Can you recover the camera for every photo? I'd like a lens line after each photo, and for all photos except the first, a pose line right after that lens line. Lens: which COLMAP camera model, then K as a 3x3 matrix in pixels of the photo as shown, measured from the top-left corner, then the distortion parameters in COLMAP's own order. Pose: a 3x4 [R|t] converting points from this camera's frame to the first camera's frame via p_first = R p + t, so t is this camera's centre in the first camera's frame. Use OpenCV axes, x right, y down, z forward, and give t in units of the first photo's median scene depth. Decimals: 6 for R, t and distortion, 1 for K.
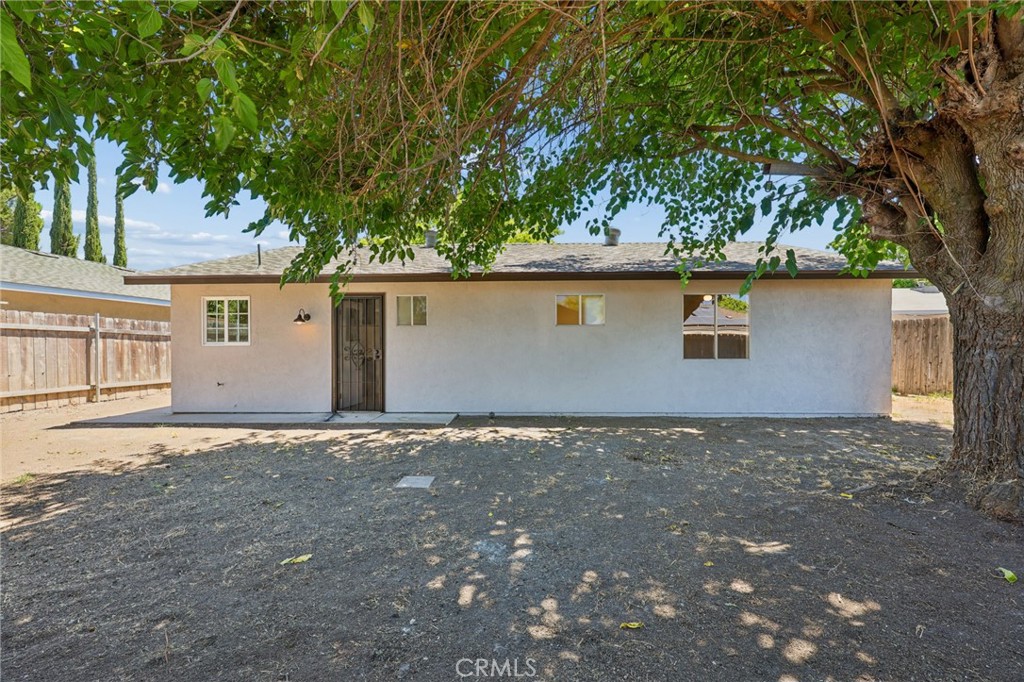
lens RADIAL K [[411.7, 0, 511.9], [0, 411.7, 343.5], [0, 0, 1]] dist [0.000433, 0.000066]
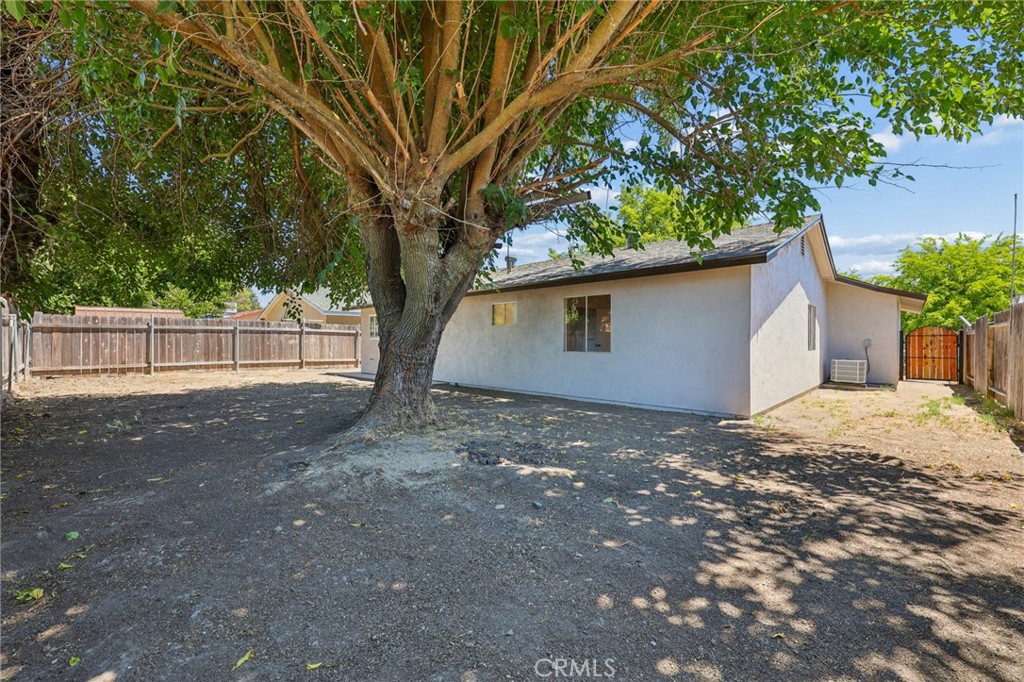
lens RADIAL K [[411.7, 0, 511.9], [0, 411.7, 343.5], [0, 0, 1]] dist [0.000433, 0.000066]
pose [[0.743567, 0.008552, -0.668607, 1.070879], [-0.011030, 0.999939, 0.000523, 0.015721], [0.668571, 0.006986, 0.743616, -0.011133]]
